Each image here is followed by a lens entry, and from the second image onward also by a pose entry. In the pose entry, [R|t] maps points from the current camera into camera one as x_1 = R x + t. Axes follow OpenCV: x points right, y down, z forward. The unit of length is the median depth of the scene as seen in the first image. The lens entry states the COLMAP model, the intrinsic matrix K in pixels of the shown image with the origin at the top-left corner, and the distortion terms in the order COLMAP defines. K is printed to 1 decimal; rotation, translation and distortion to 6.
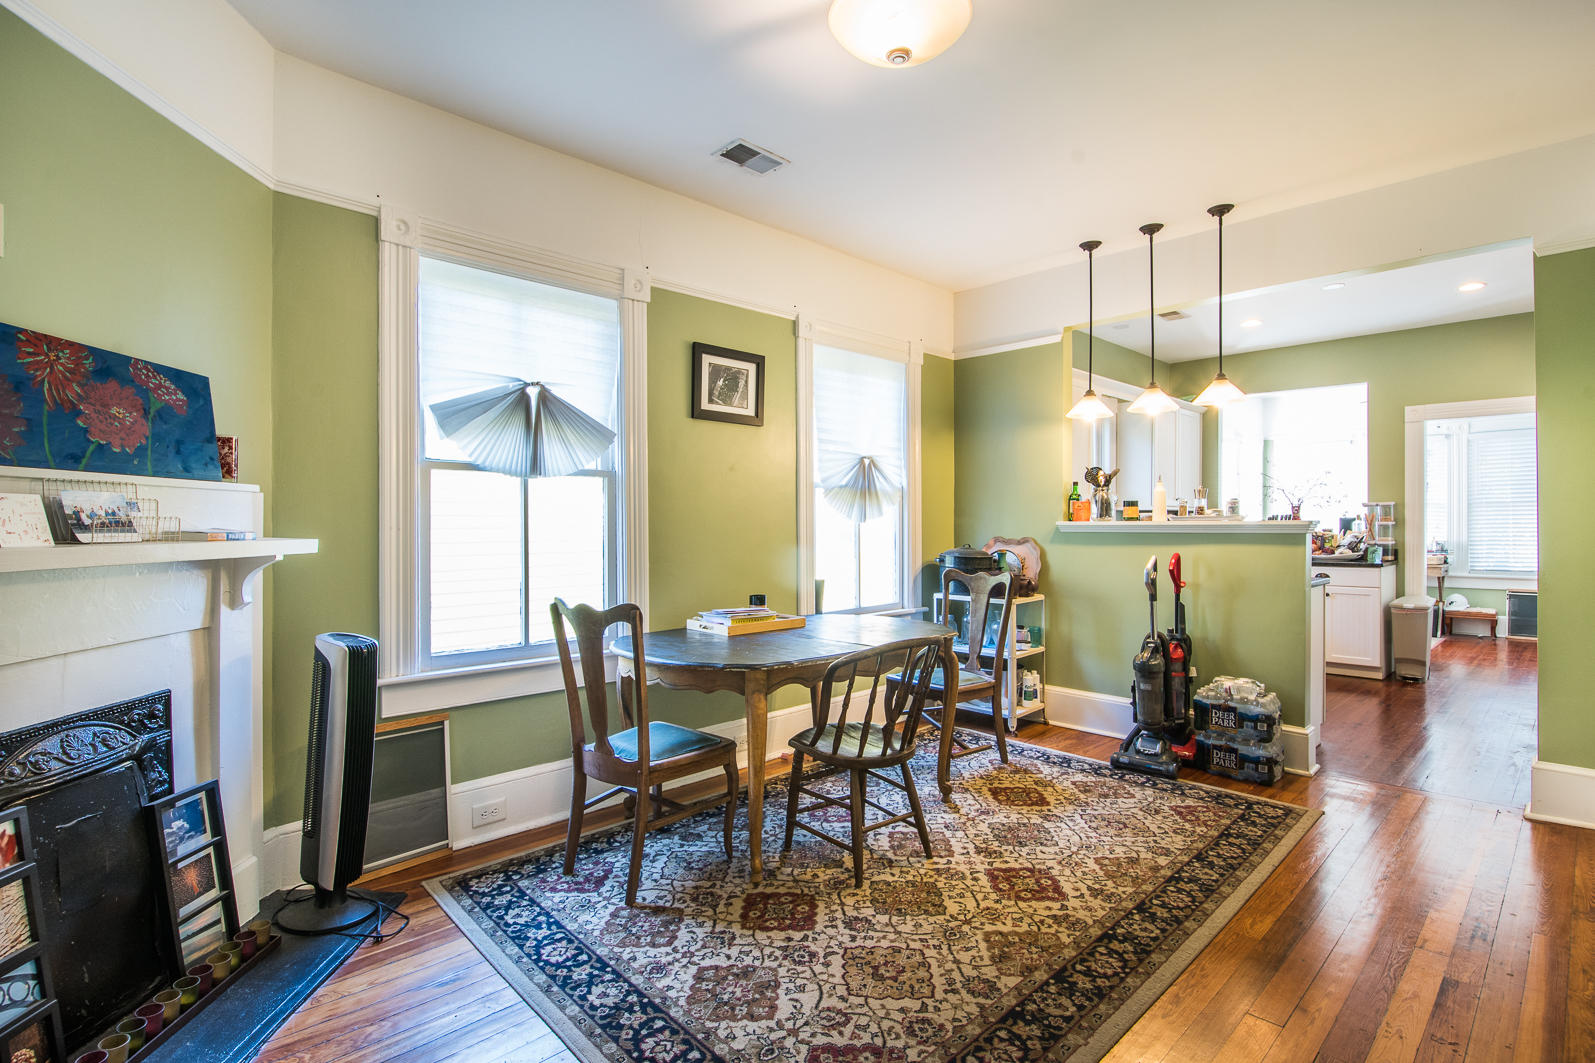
lens RADIAL K [[764.6, 0, 800.8], [0, 764.6, 527.4], [0, 0, 1]] dist [0.014377, -0.026790]
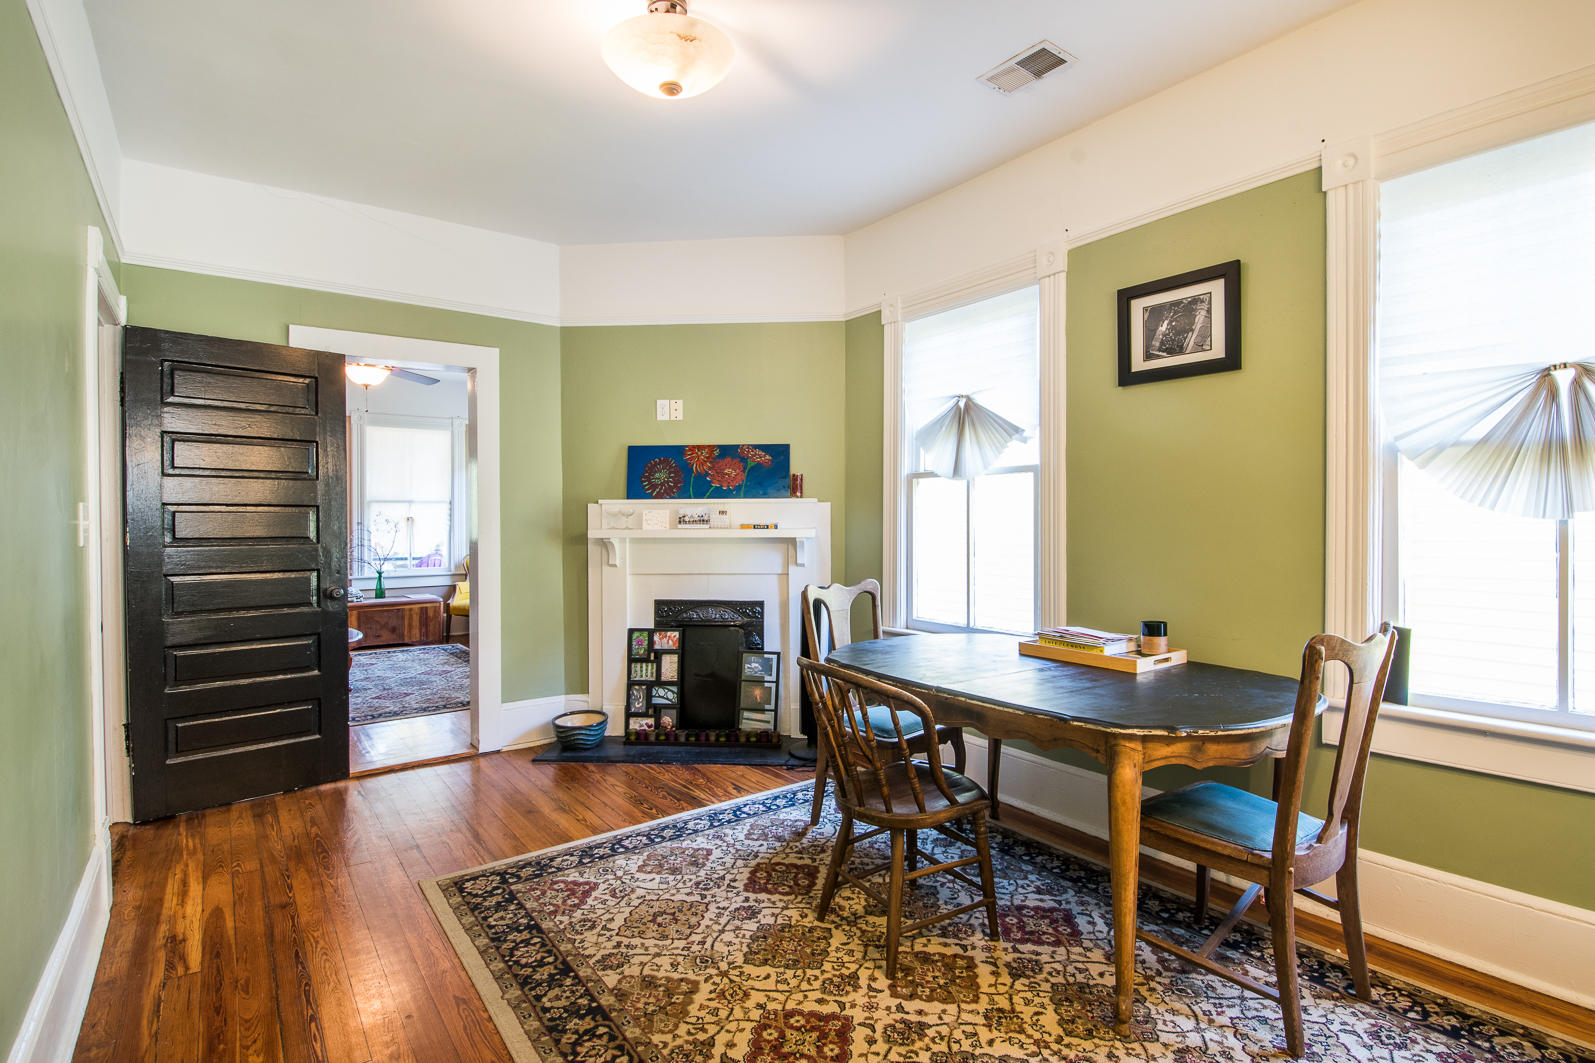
lens RADIAL K [[771.0, 0, 796.7], [0, 771.0, 525.5], [0, 0, 1]] dist [-0.001776, -0.001034]
pose [[-0.127927, 0.014130, -0.991683, 0.907953], [0.002932, 0.999900, 0.013869, -0.014562], [0.991779, -0.001134, -0.127955, 1.003930]]
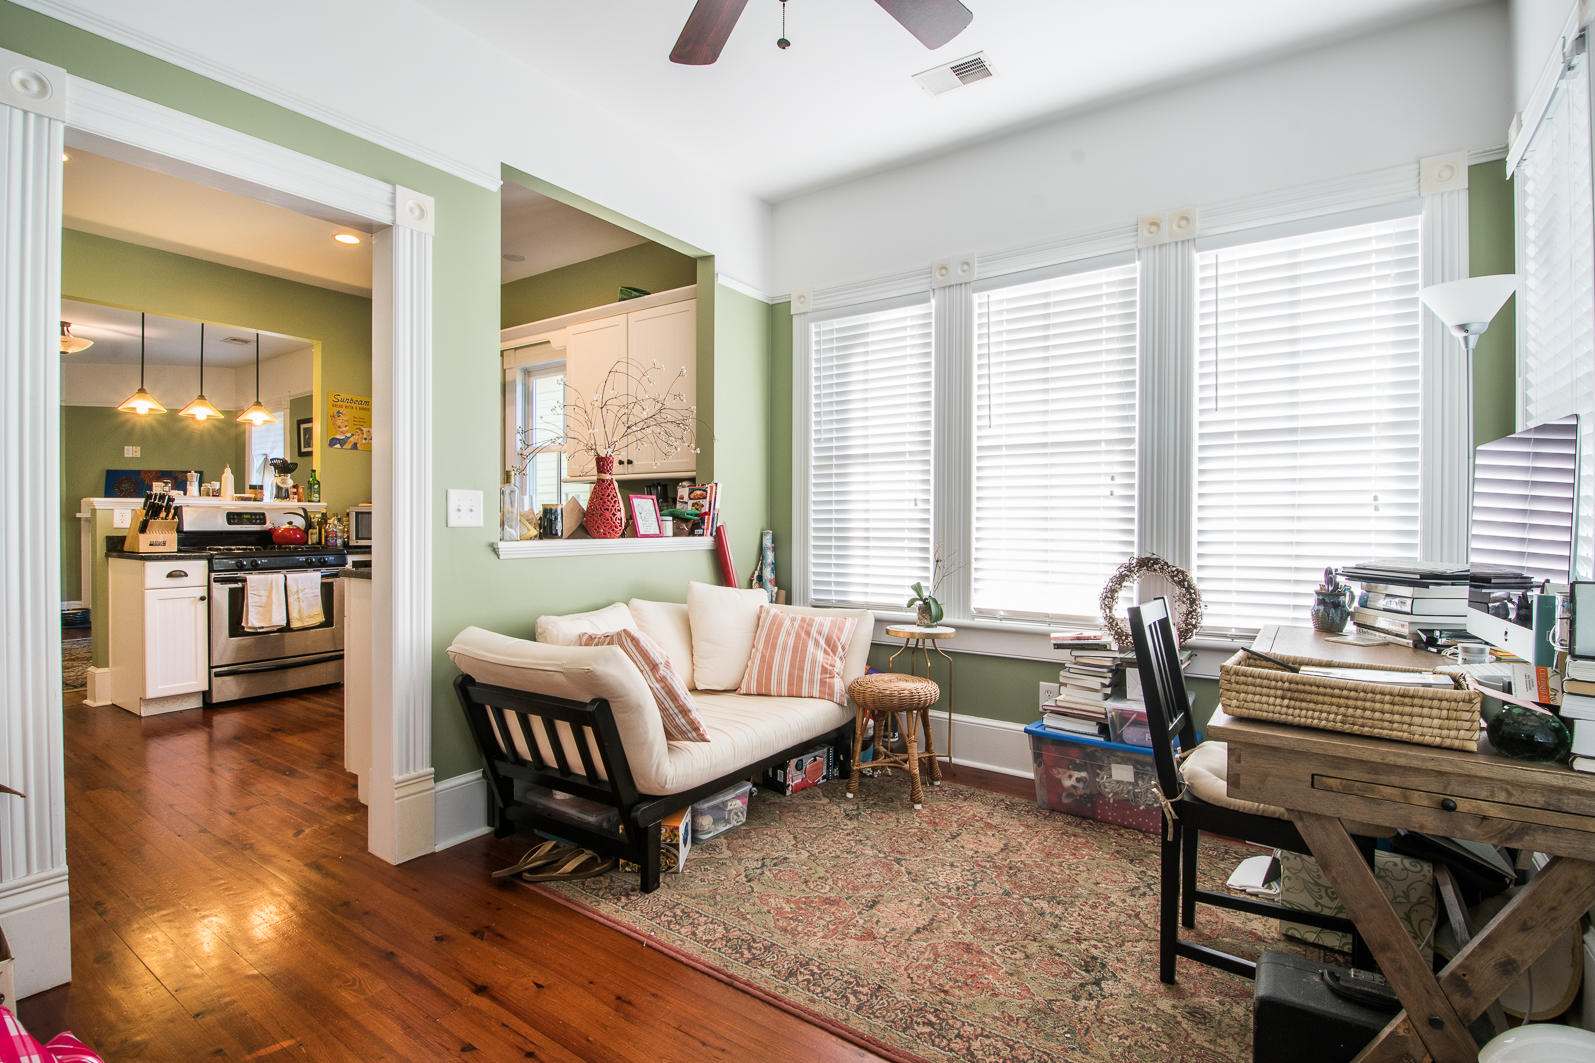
lens RADIAL K [[764.6, 0, 800.8], [0, 764.6, 527.4], [0, 0, 1]] dist [0.014377, -0.026790]
pose [[0.212702, 0.010960, -0.977056, 2.833054], [-0.004729, 0.999937, 0.010187, 0.027002], [0.977106, 0.002454, 0.212740, 2.460472]]
